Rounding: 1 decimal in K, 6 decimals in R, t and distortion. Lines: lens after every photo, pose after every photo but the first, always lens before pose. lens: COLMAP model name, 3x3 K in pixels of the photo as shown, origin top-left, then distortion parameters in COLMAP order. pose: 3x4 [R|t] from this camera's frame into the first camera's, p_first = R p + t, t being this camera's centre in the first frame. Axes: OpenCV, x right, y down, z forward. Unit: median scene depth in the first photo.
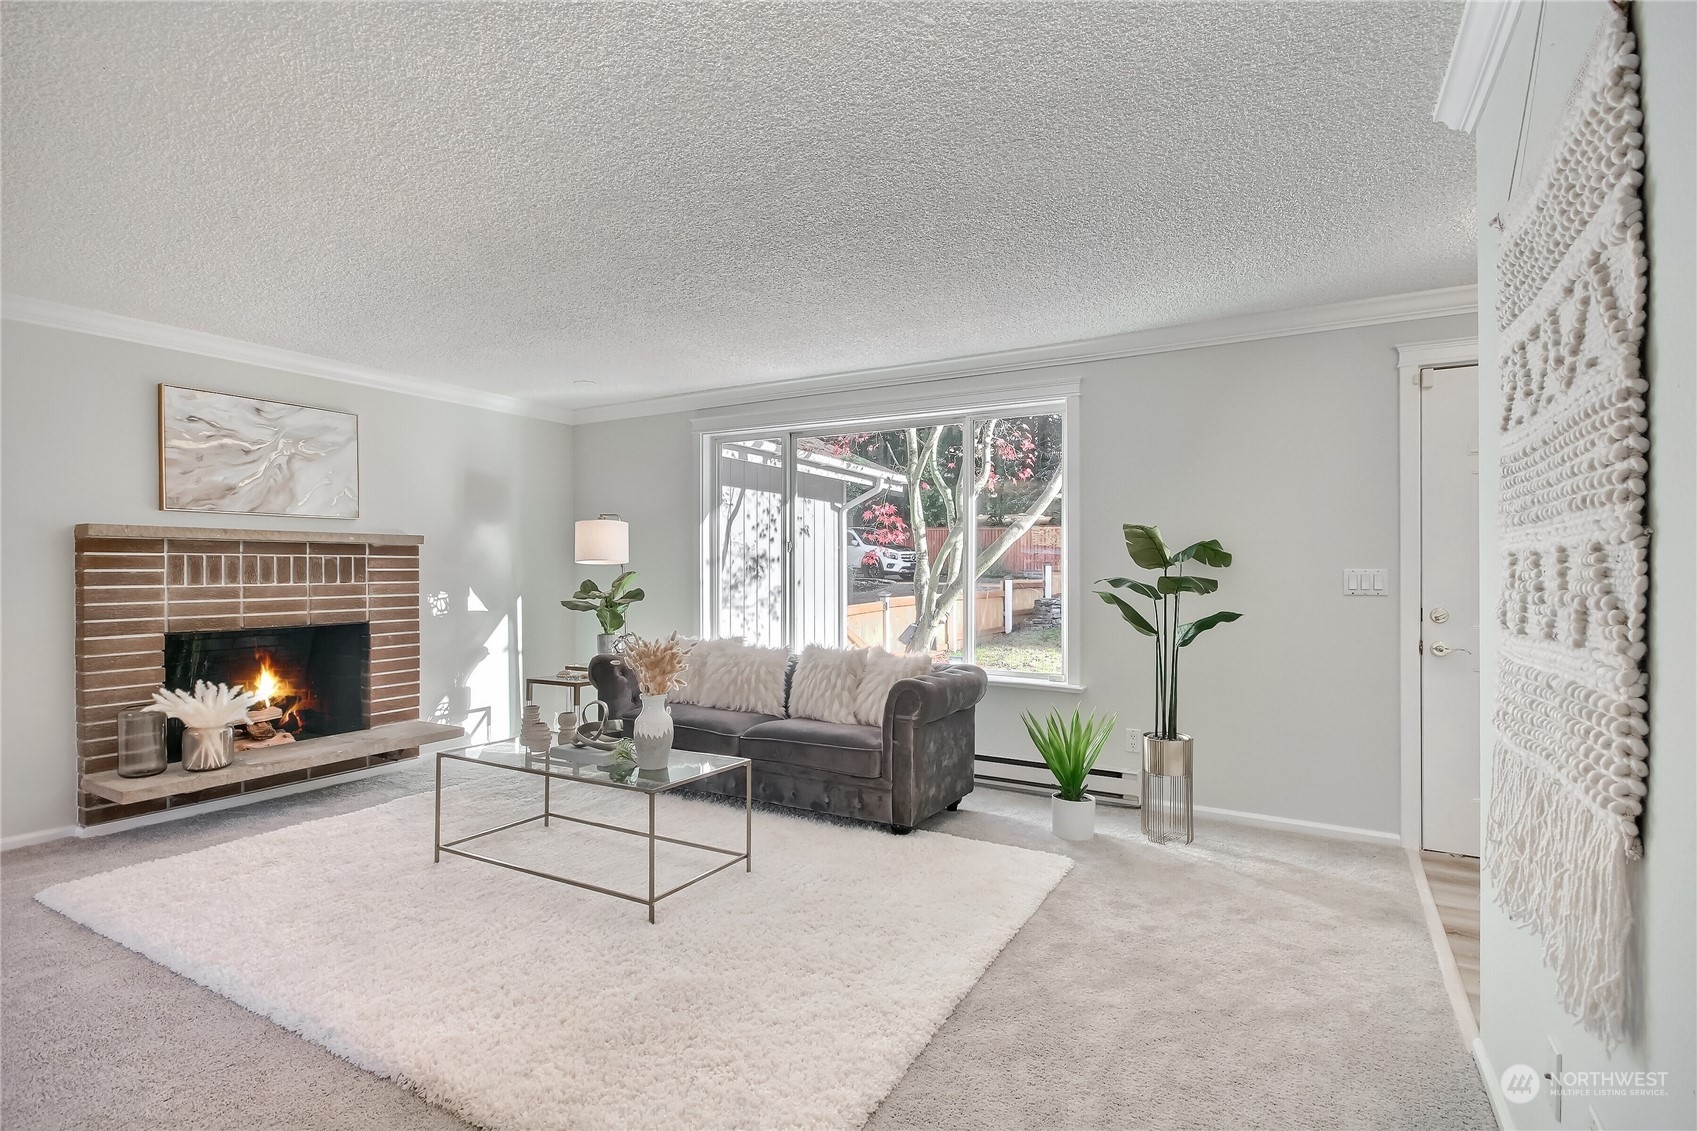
lens RADIAL K [[822.3, 0, 848.5], [0, 822.3, 565.5], [0, 0, 1]] dist [0.003552, 0.000410]
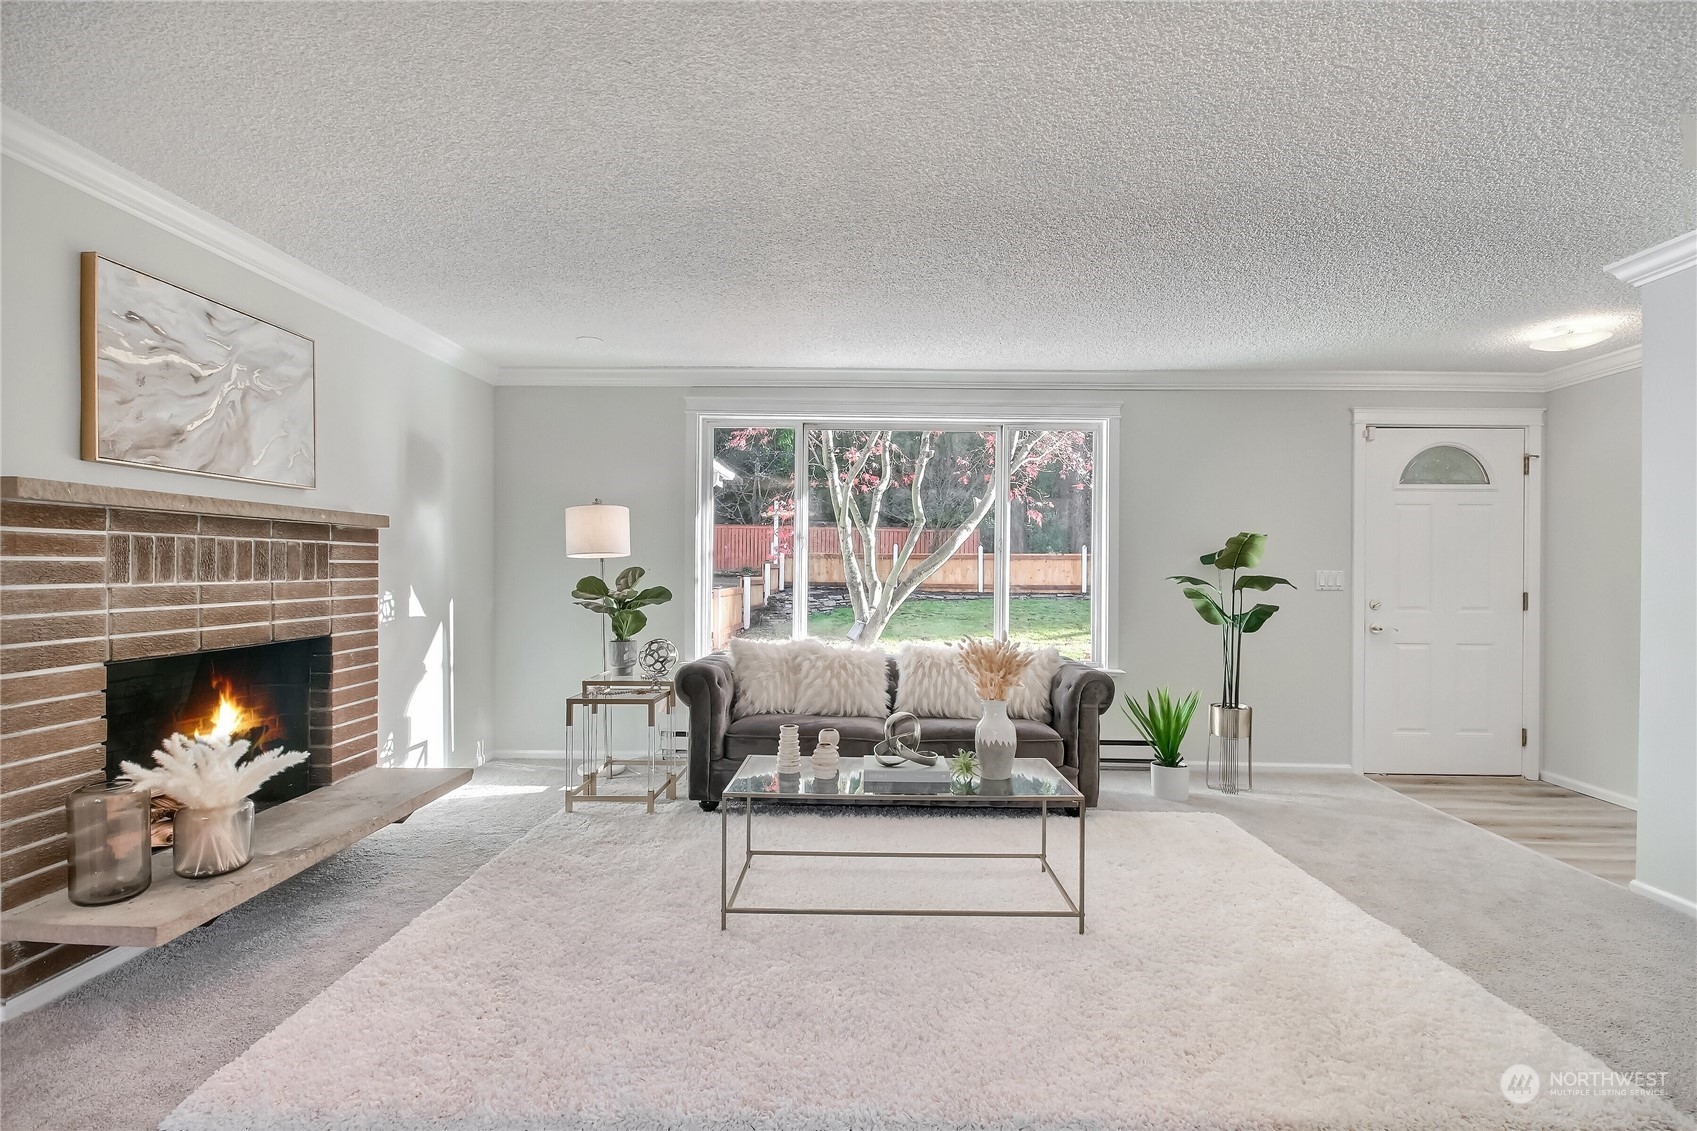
lens RADIAL K [[802.4, 0, 845.0], [0, 802.4, 565.5], [0, 0, 1]] dist [0.013013, -0.014447]
pose [[0.874503, 0.009780, 0.484921, -0.585511], [-0.011514, 0.999934, 0.000597, 0.003525], [-0.484883, -0.006105, 0.874558, 0.195816]]
